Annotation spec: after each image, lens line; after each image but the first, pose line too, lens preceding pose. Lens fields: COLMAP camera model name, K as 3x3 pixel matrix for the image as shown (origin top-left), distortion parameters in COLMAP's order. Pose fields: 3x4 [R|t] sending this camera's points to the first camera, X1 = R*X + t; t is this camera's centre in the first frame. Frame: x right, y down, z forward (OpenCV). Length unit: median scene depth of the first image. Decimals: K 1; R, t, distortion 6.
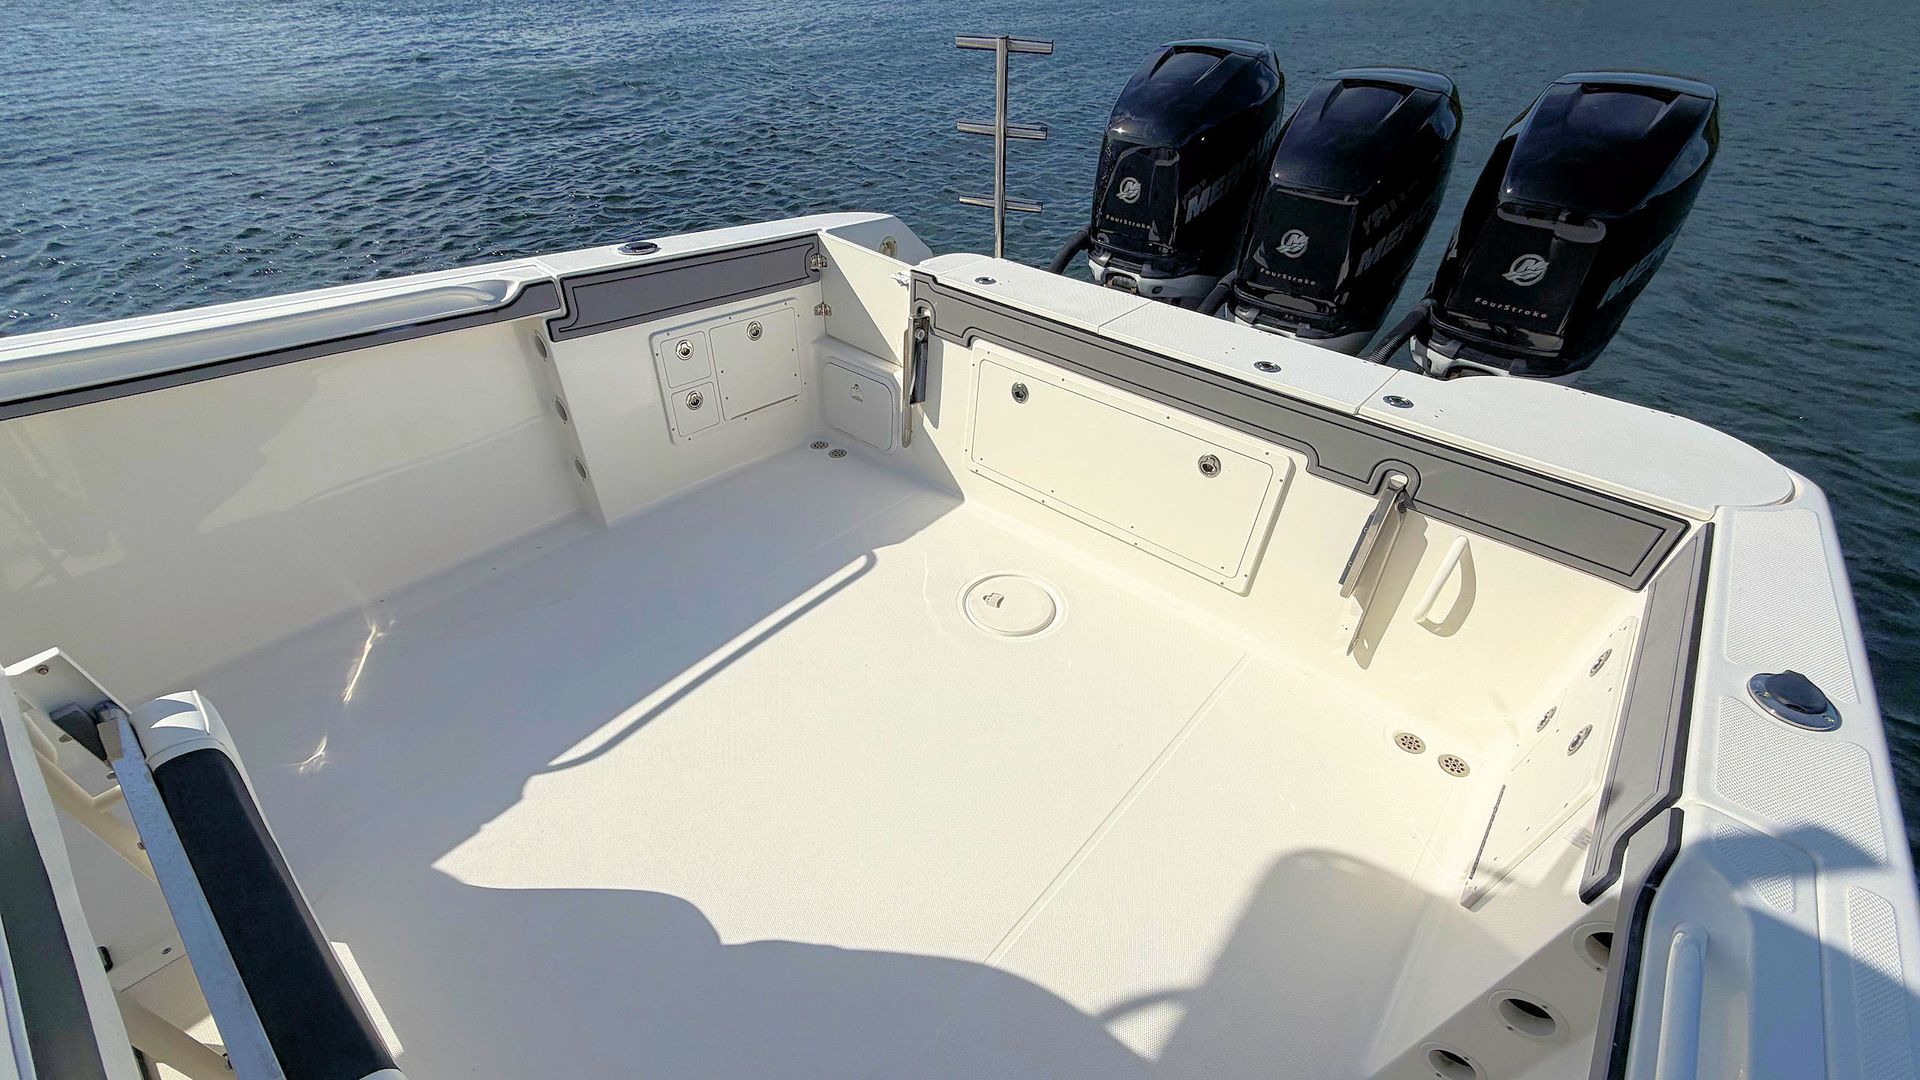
lens RADIAL K [[753.7, 0, 976.5], [0, 753.7, 547.1], [0, 0, 1]] dist [0.002856, 0.000223]
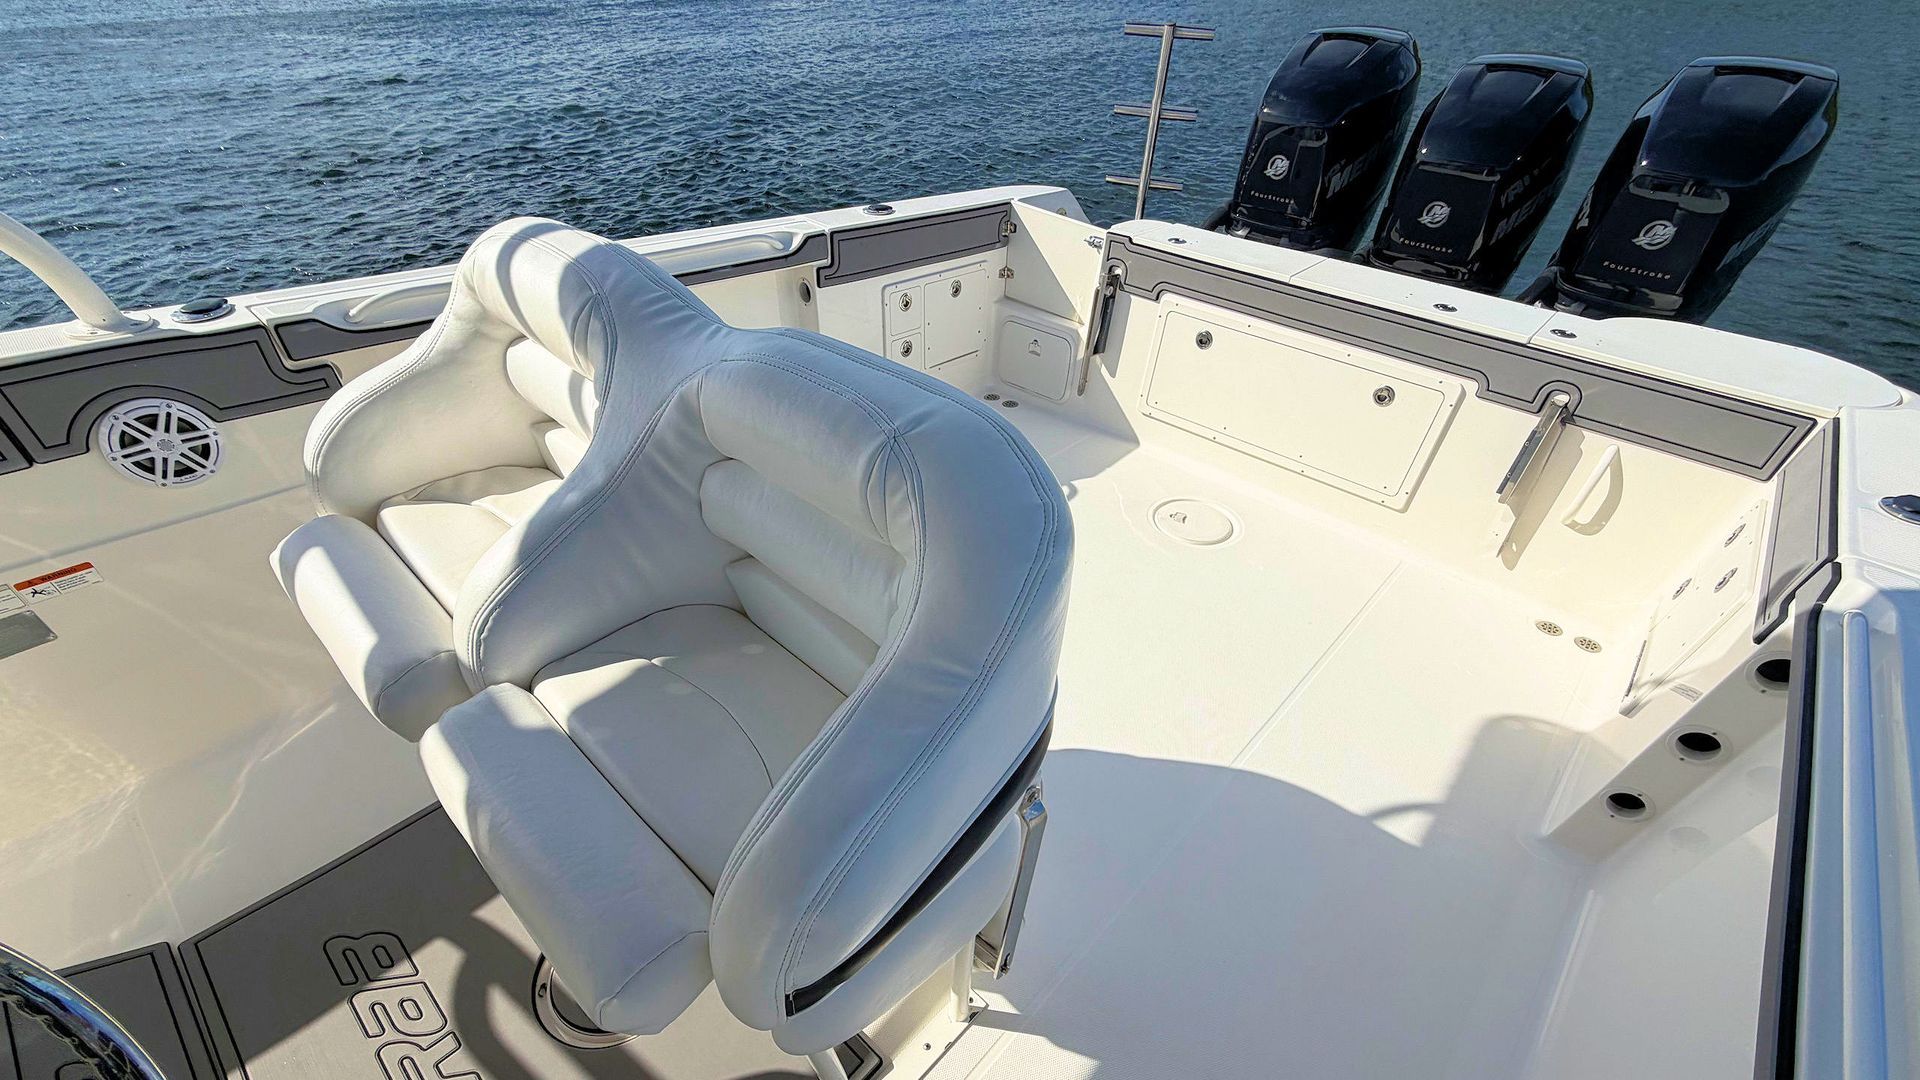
lens RADIAL K [[753.7, 0, 988.2], [0, 753.7, 584.5], [0, 0, 1]] dist [0.002856, 0.000223]
pose [[0.999691, 0.017159, -0.018007, -0.250281], [-0.016425, 0.999060, 0.040111, 0.131421], [0.018679, -0.039803, 0.999033, -0.180025]]
